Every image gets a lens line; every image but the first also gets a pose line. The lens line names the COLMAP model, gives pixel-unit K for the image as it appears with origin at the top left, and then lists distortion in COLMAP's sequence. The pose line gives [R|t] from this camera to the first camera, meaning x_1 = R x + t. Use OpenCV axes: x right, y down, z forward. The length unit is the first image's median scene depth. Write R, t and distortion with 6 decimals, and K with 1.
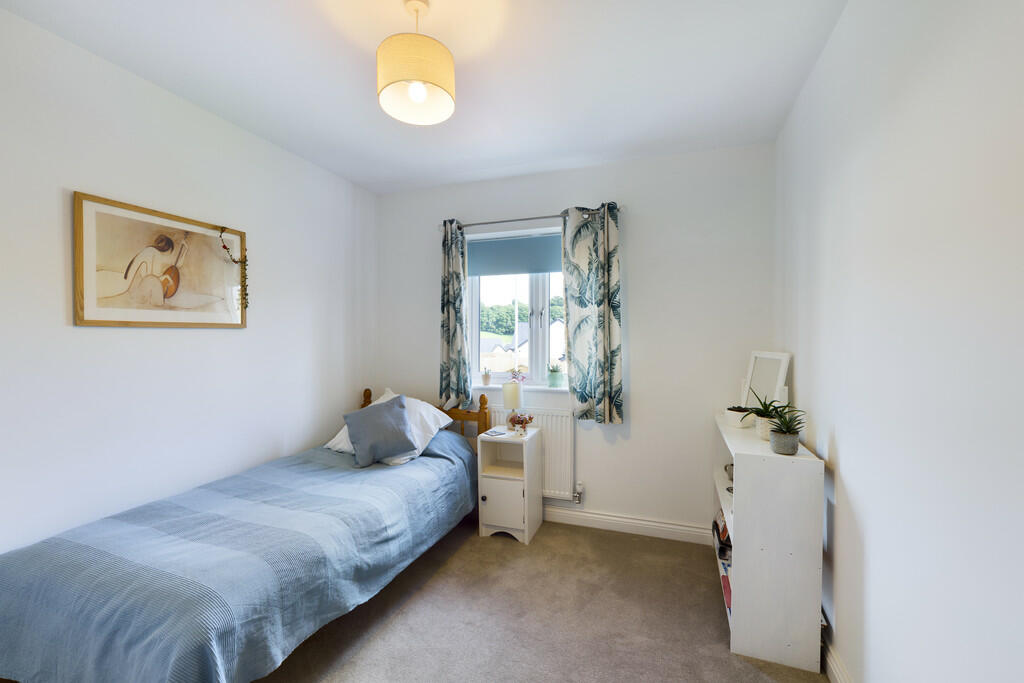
lens RADIAL K [[433.6, 0, 510.8], [0, 433.6, 339.9], [0, 0, 1]] dist [0.002691, 0.000266]
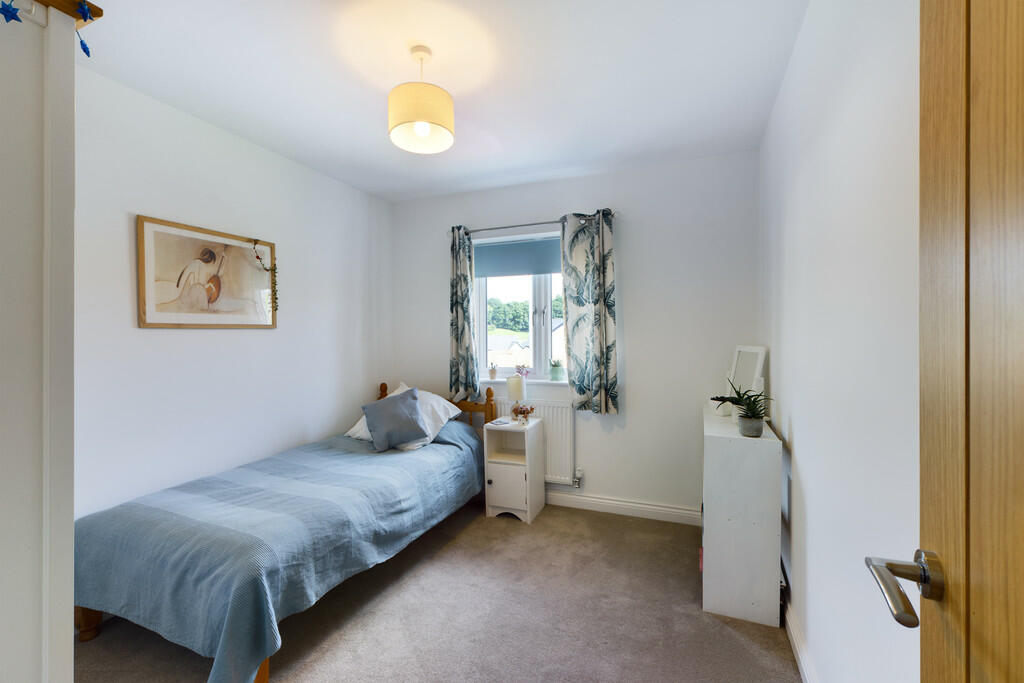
lens RADIAL K [[433.6, 0, 513.4], [0, 433.6, 339.8], [0, 0, 1]] dist [0.002691, 0.000266]
pose [[0.999561, -0.007401, -0.028702, 0.045768], [0.007578, 0.999953, 0.006092, 0.000641], [0.028655, -0.006306, 0.999569, -0.130037]]
